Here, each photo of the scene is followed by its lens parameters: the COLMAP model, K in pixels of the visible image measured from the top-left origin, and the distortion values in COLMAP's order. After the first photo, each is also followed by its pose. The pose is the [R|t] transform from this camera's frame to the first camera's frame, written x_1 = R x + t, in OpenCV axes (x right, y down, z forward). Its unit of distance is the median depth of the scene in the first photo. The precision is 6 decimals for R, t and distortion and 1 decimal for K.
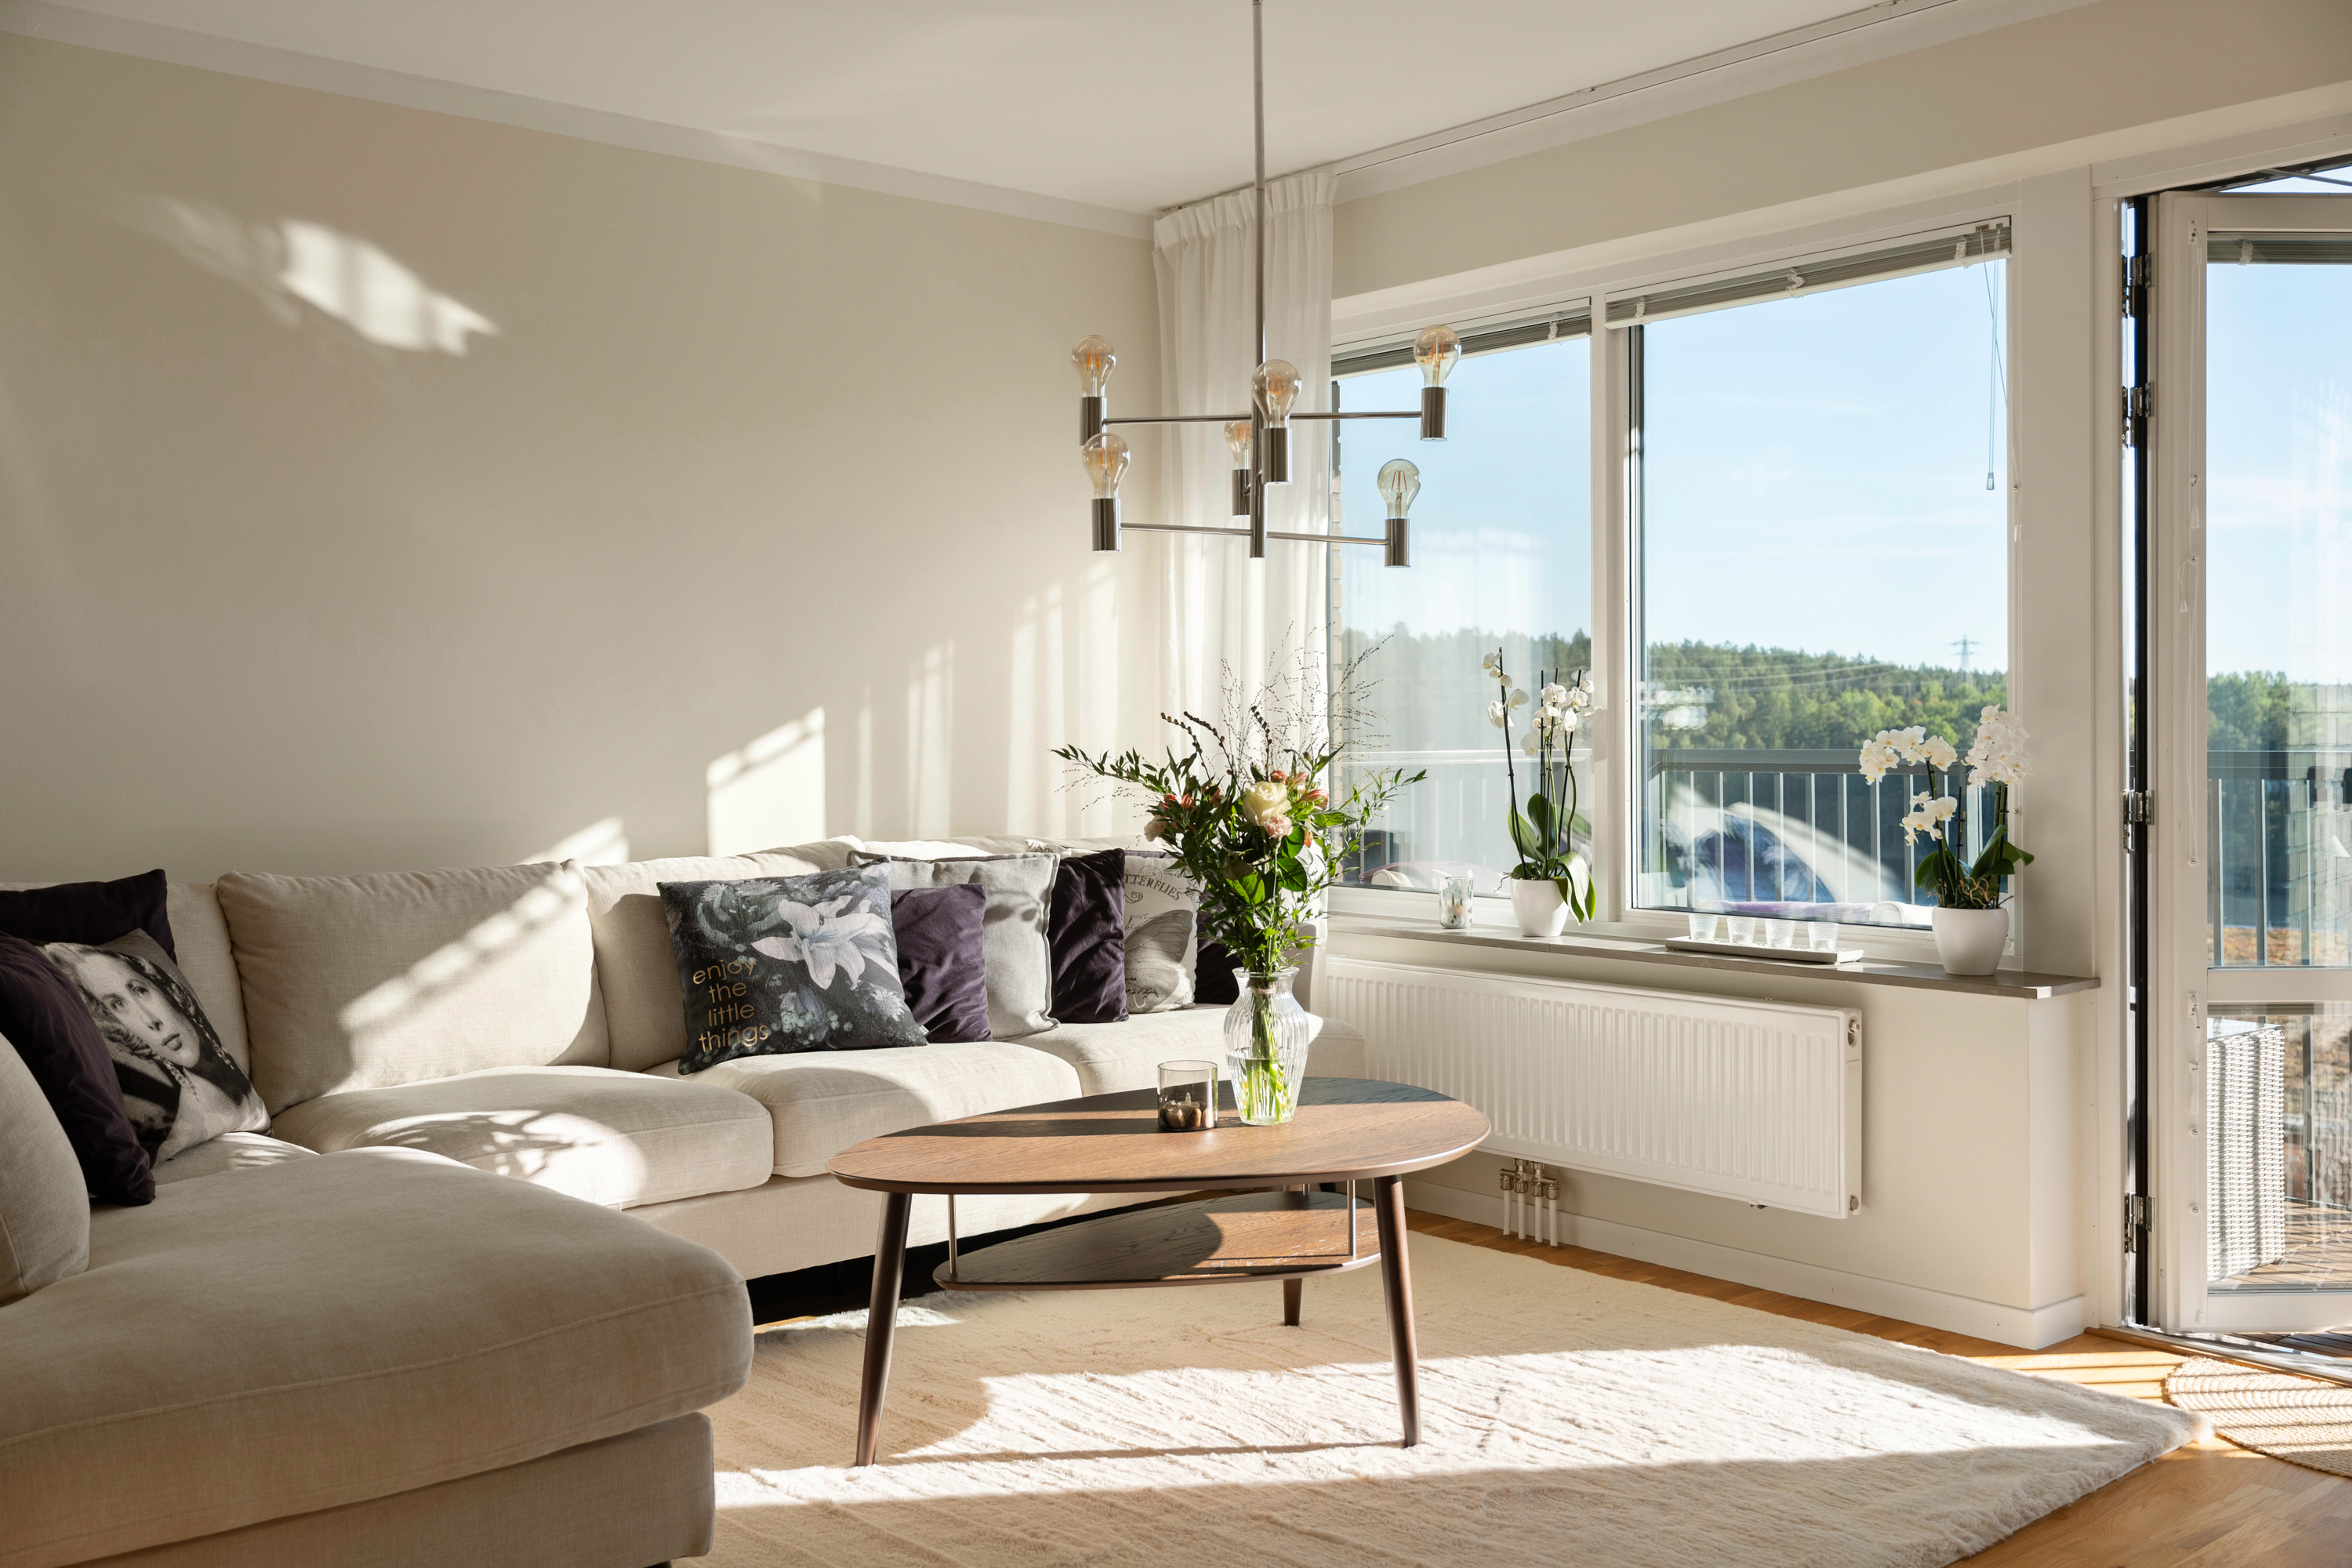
lens RADIAL K [[2166.5, 0, 1182.5], [0, 2166.5, 741.8], [0, 0, 1]] dist [-0.010751, 0.008817]
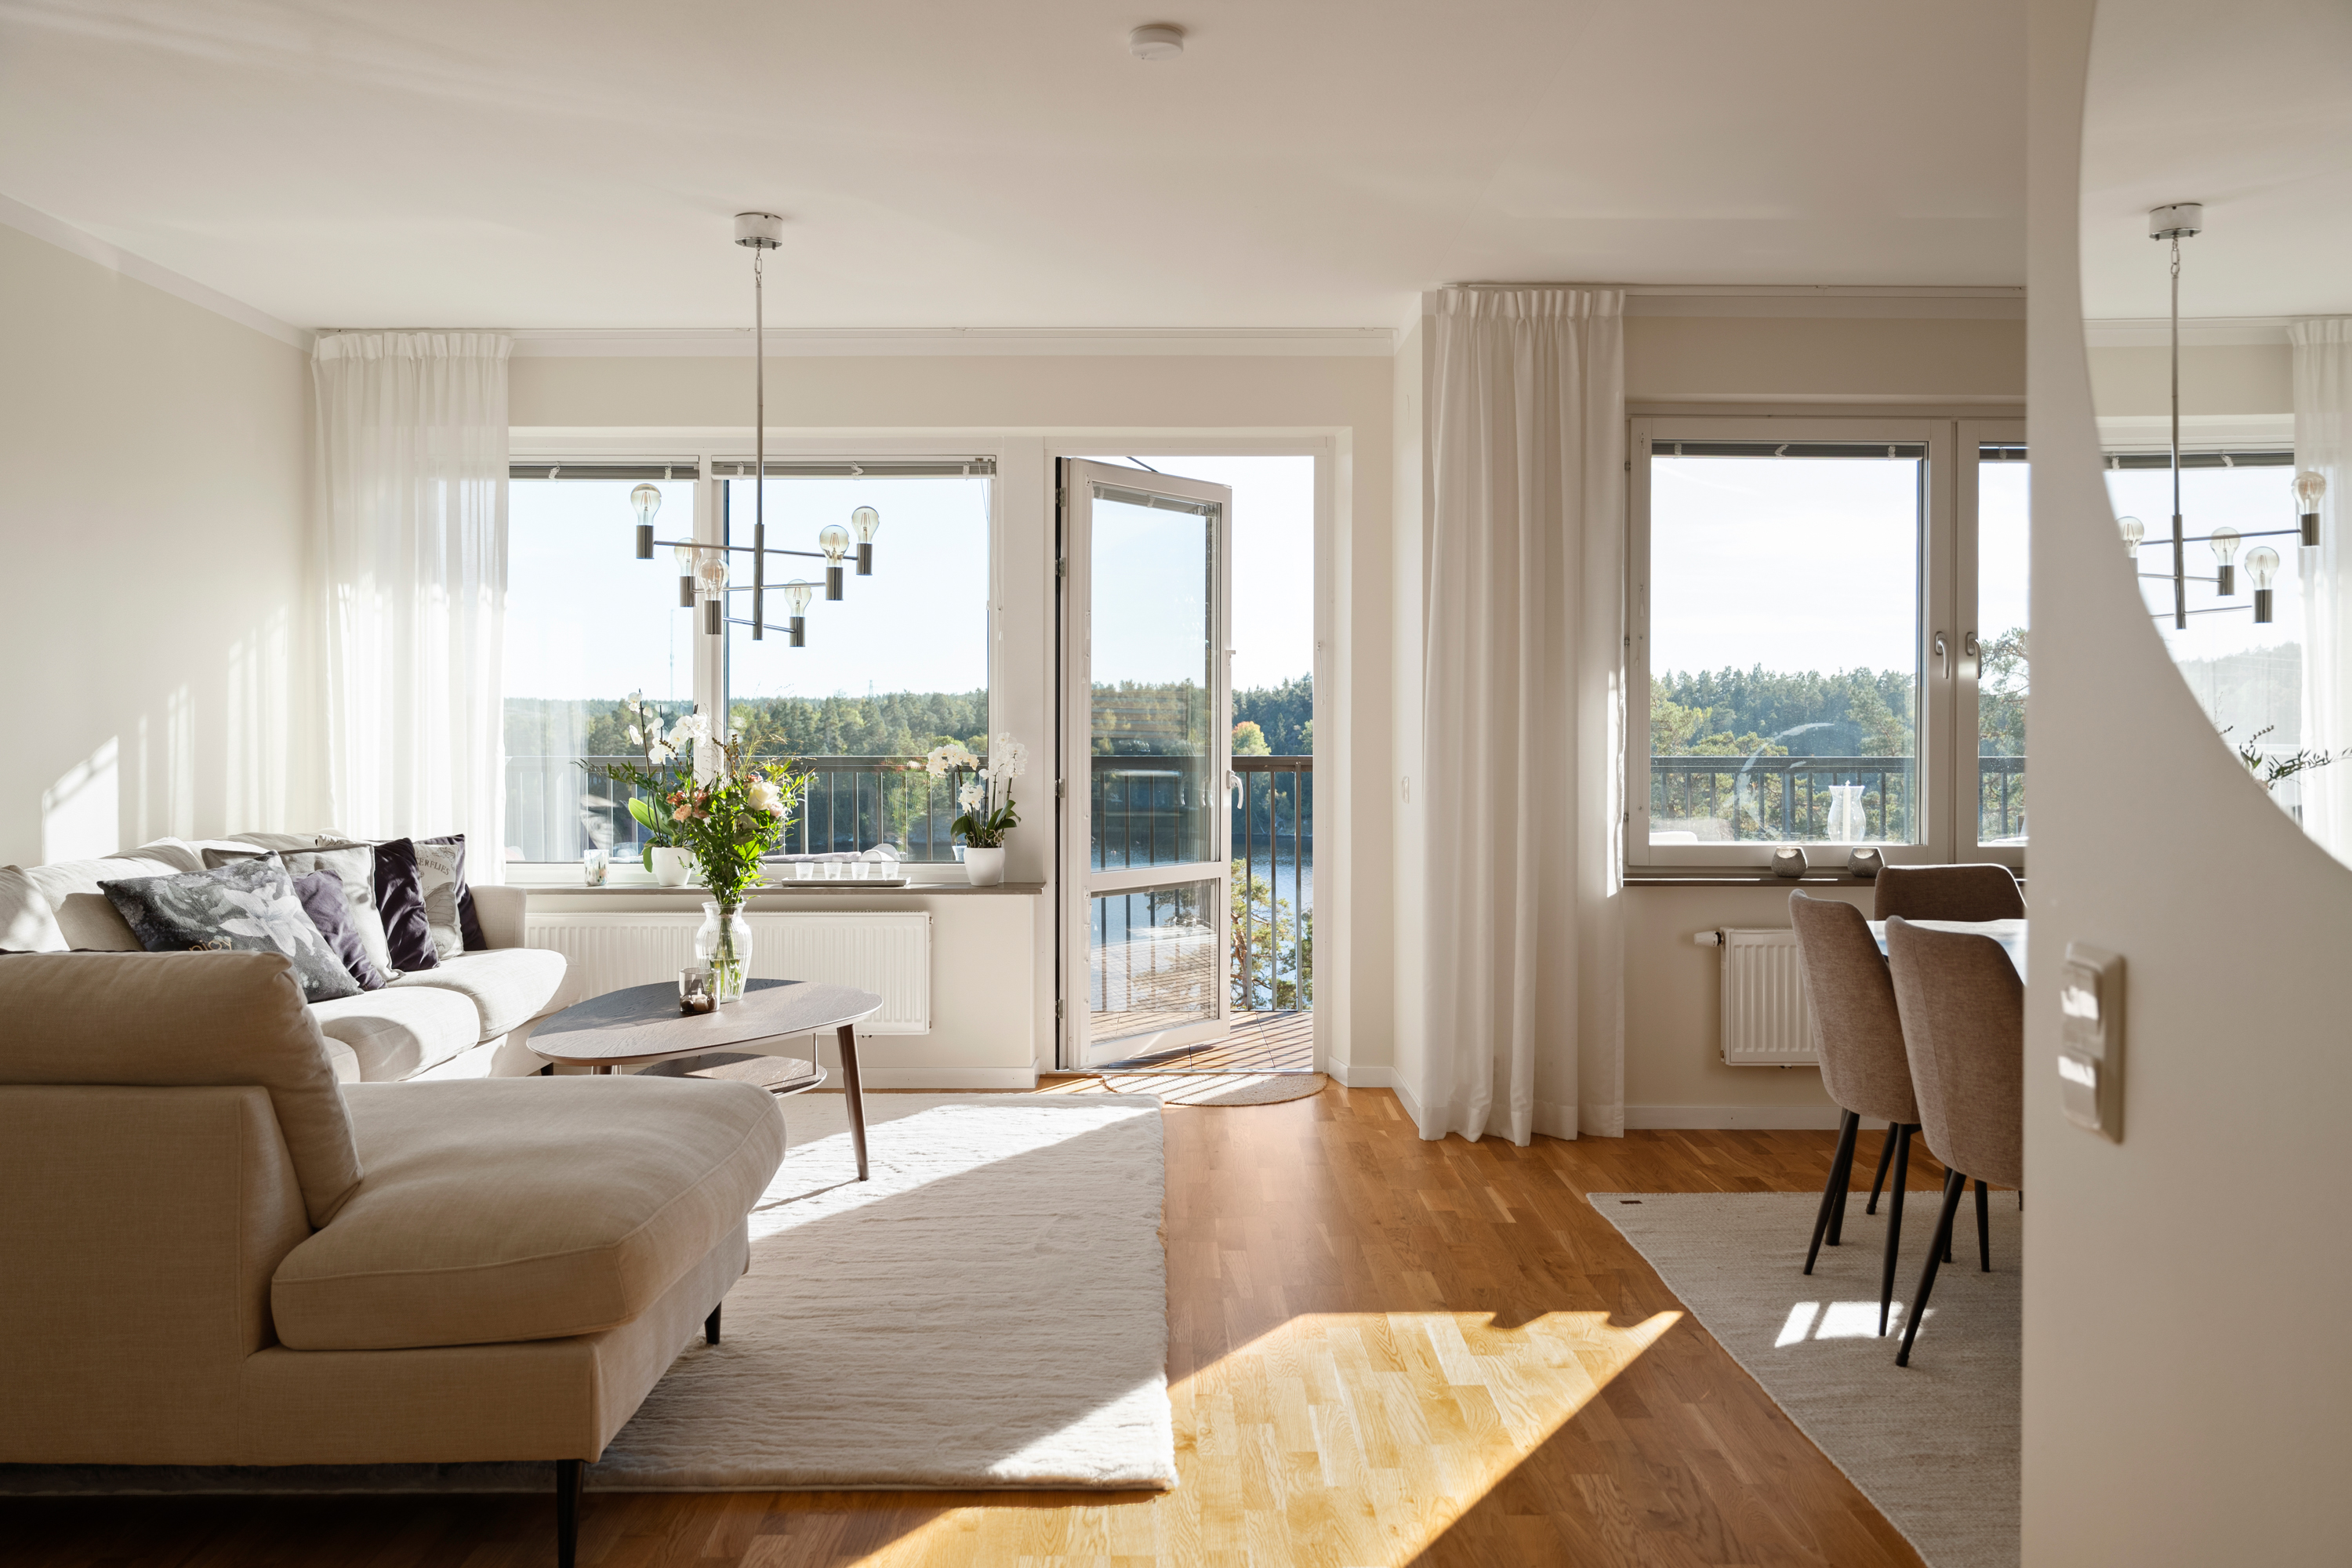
lens RADIAL K [[1780.6, 0, 1174.3], [0, 1780.6, 734.7], [0, 0, 1]] dist [-0.000089, -0.001565]
pose [[0.648713, 0.001108, 0.761033, -0.628650], [0.002204, 0.999992, -0.003334, -0.009474], [-0.761030, 0.003840, 0.648705, -0.056125]]
